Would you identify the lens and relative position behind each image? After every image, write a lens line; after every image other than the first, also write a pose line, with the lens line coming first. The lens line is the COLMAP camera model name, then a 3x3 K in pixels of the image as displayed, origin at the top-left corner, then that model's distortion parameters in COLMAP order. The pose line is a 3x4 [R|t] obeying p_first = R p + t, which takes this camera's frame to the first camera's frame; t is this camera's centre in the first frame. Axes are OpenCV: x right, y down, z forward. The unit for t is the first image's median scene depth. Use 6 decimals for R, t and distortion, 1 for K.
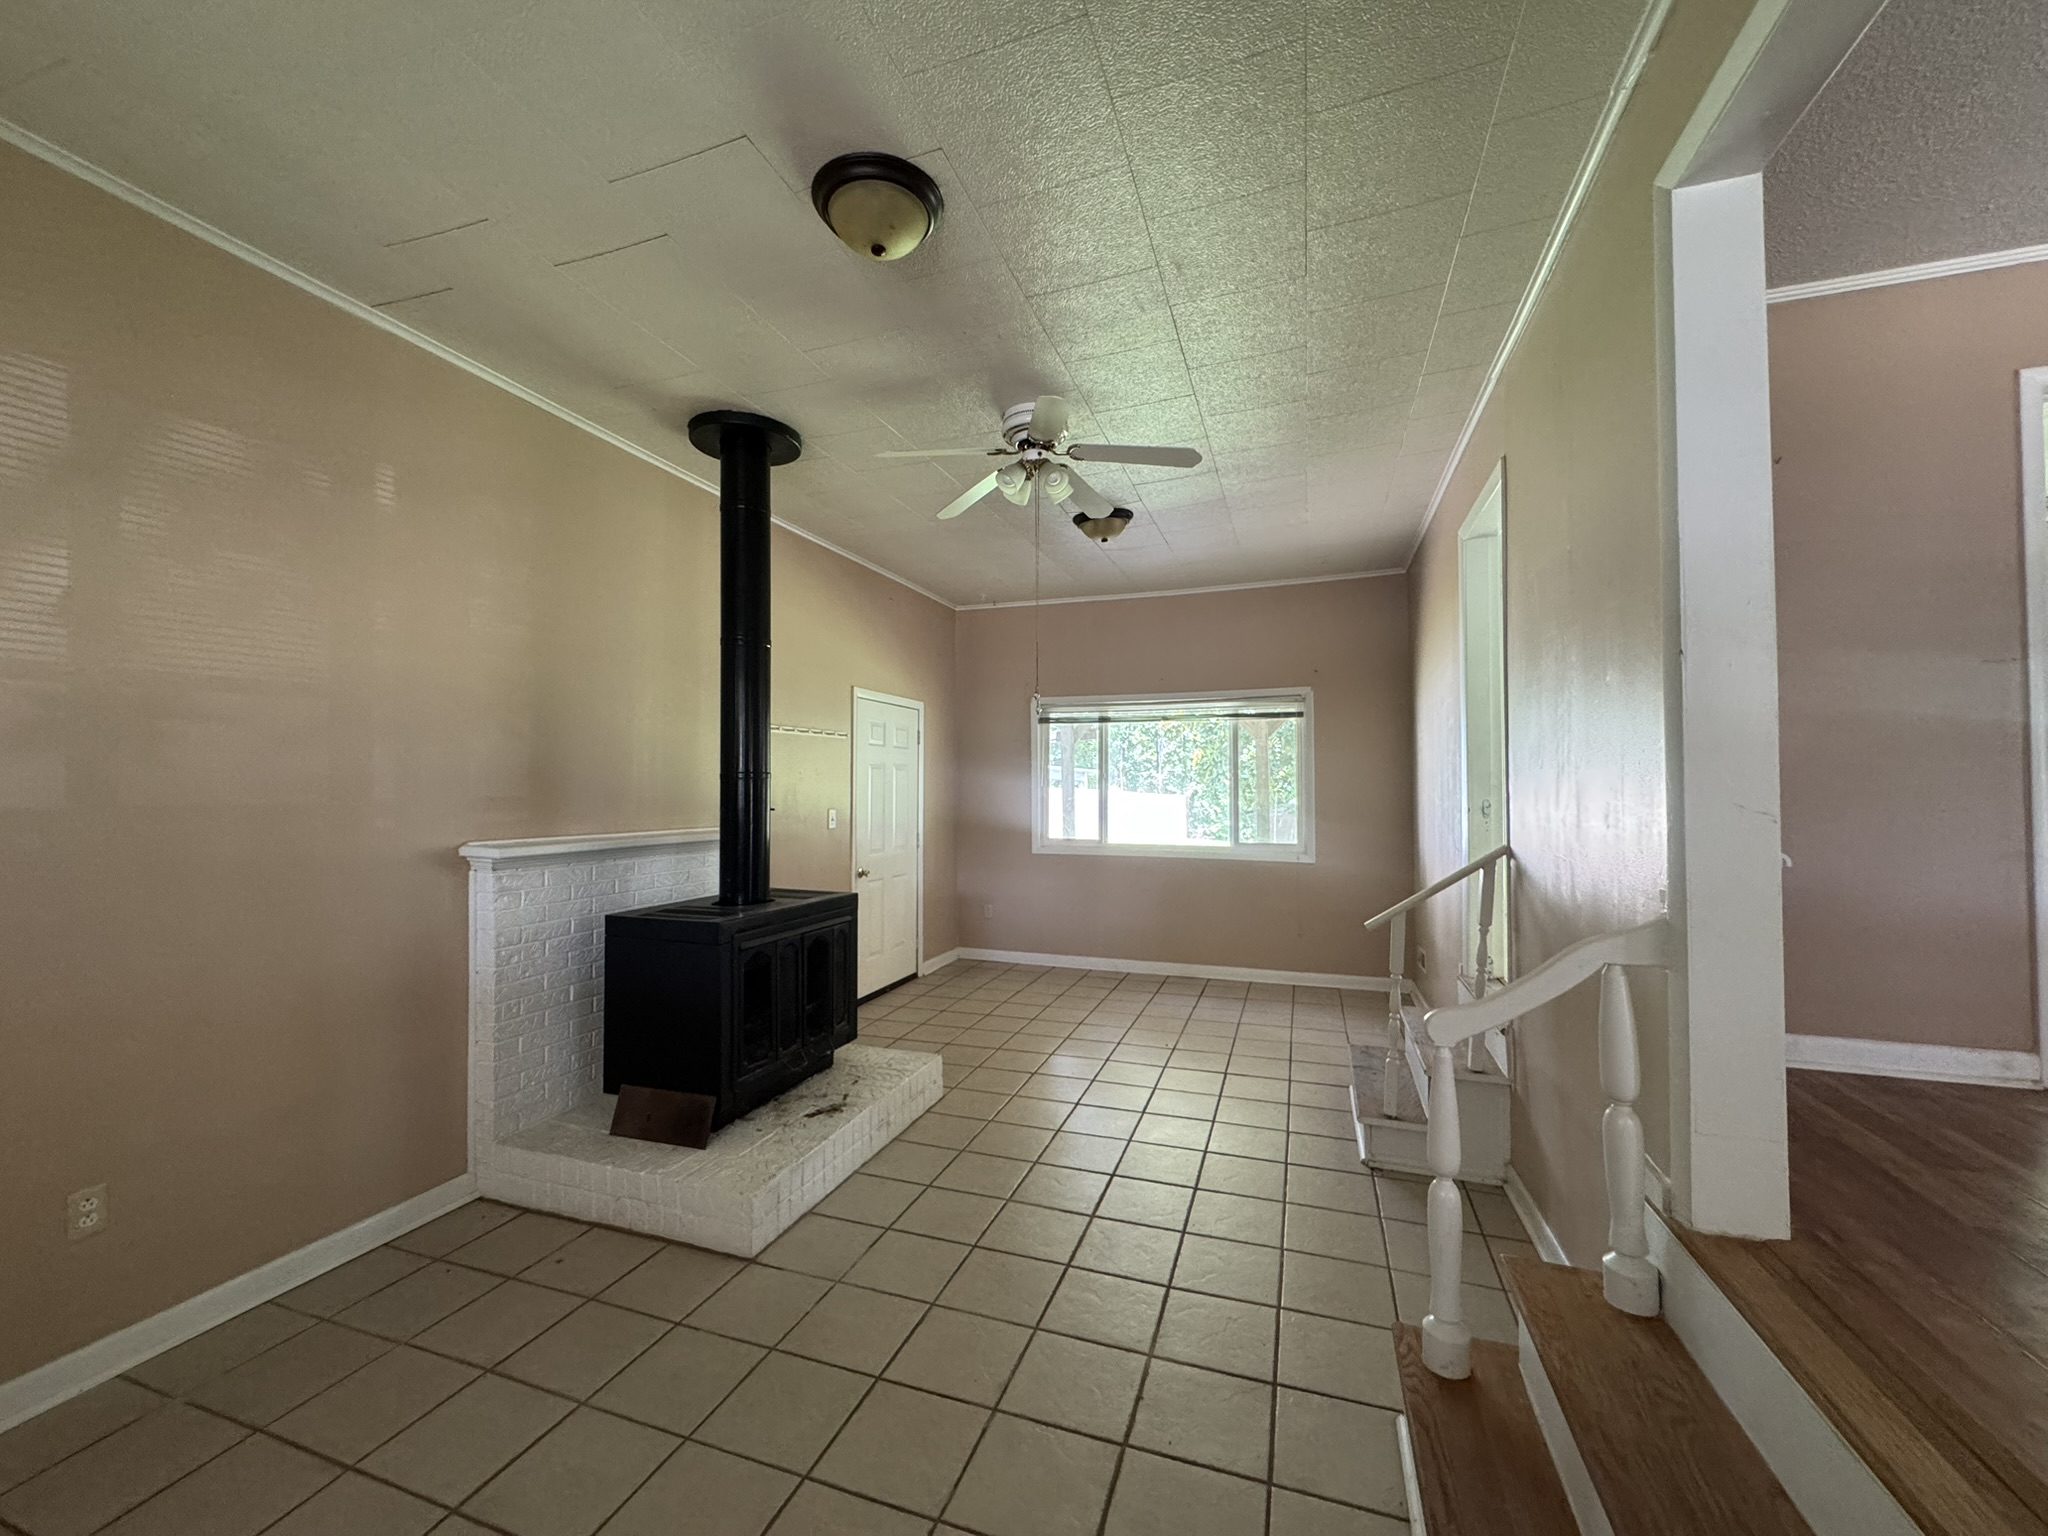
lens RADIAL K [[816.0, 0, 1021.2], [0, 816.0, 769.8], [0, 0, 1]] dist [-0.001453, 0.000213]
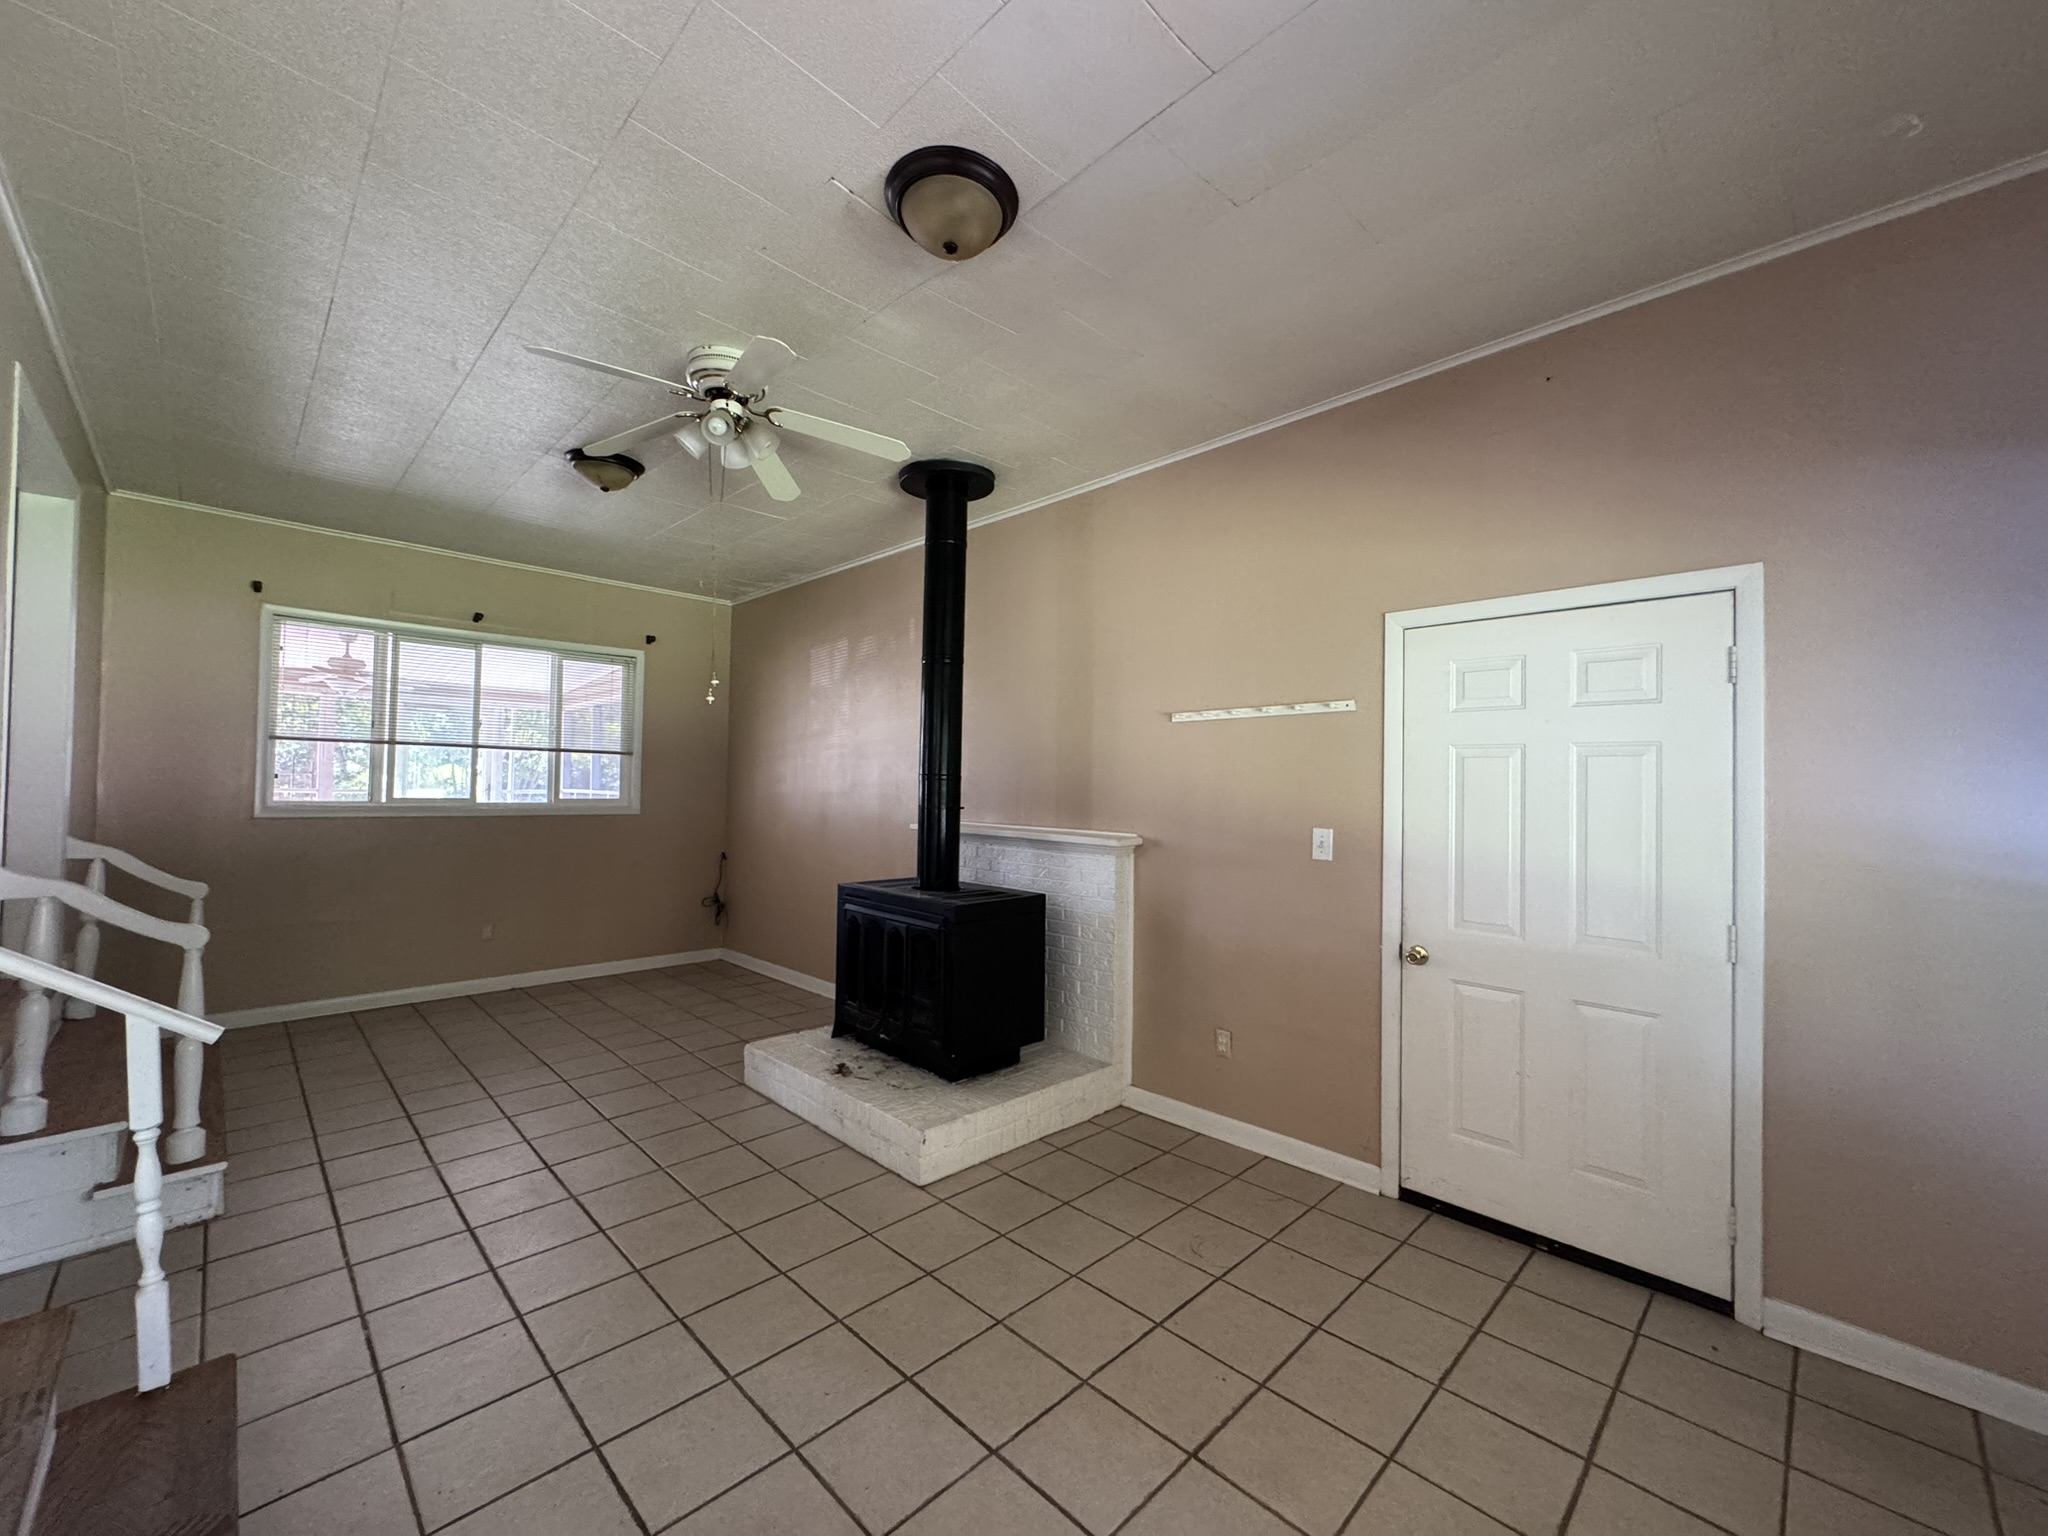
lens RADIAL K [[816.0, 0, 1021.2], [0, 816.0, 769.8], [0, 0, 1]] dist [-0.001453, 0.000213]
pose [[-0.435420, -0.024934, -0.899882, 0.620743], [0.005359, 0.999527, -0.030288, 0.029586], [0.900211, -0.018011, -0.435081, 1.552621]]
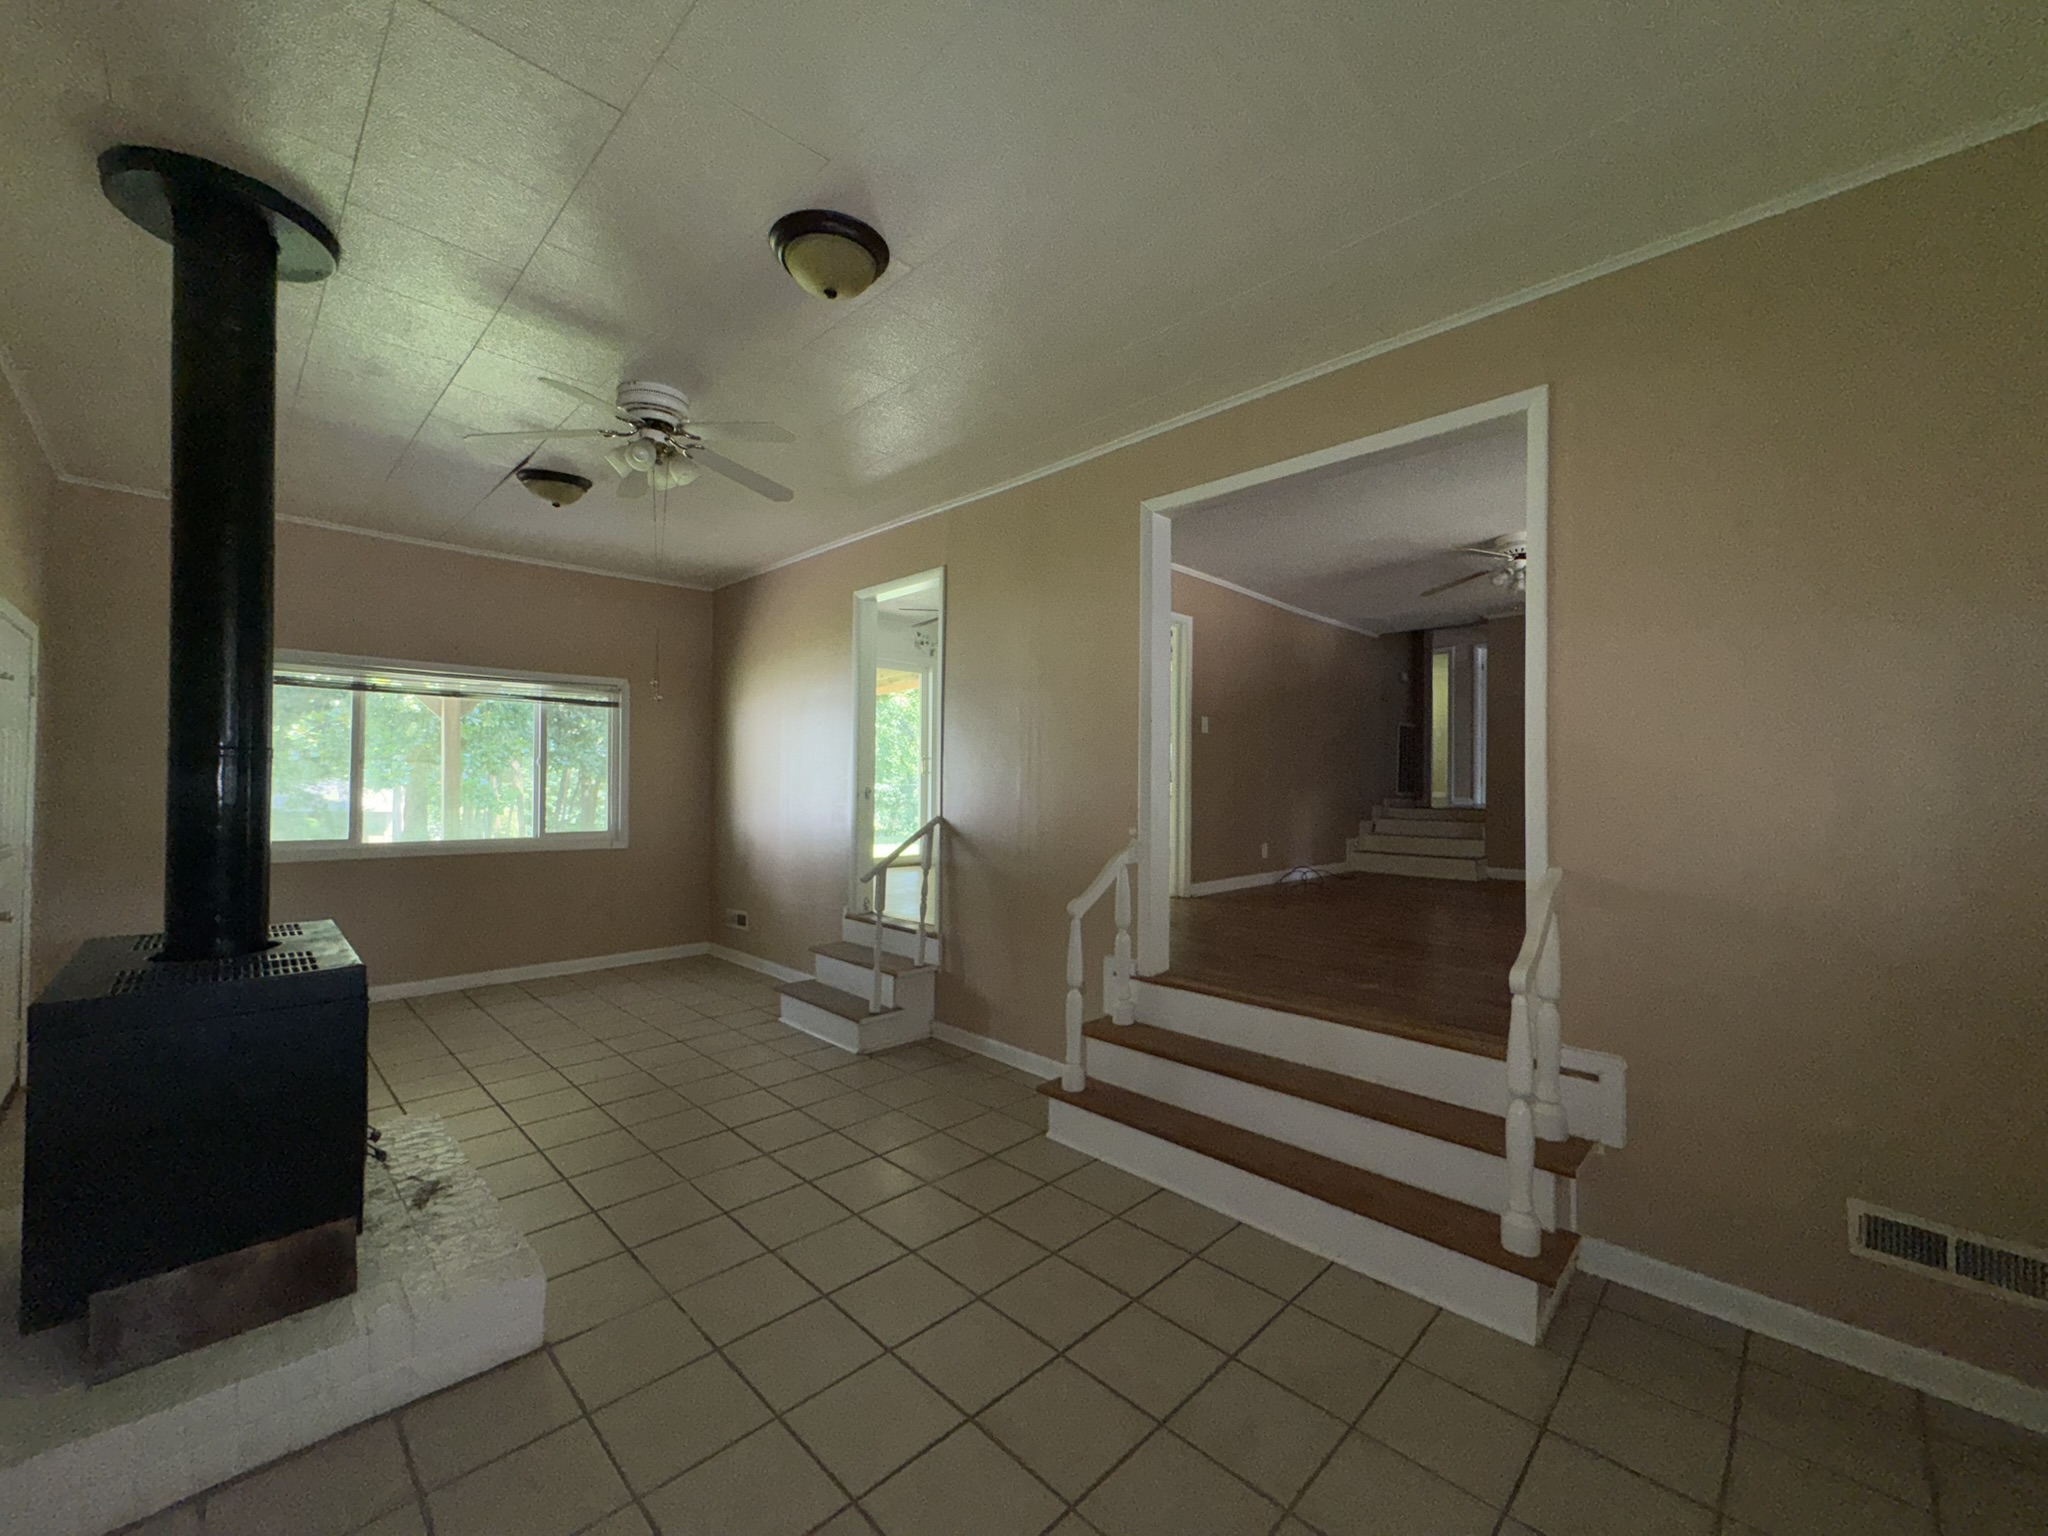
lens RADIAL K [[816.0, 0, 1021.2], [0, 816.0, 769.8], [0, 0, 1]] dist [-0.001453, 0.000213]
pose [[0.429041, 0.016826, 0.903128, -0.624303], [-0.030510, 0.999526, -0.004127, 0.004421], [-0.902770, -0.025784, 0.429351, 0.161001]]
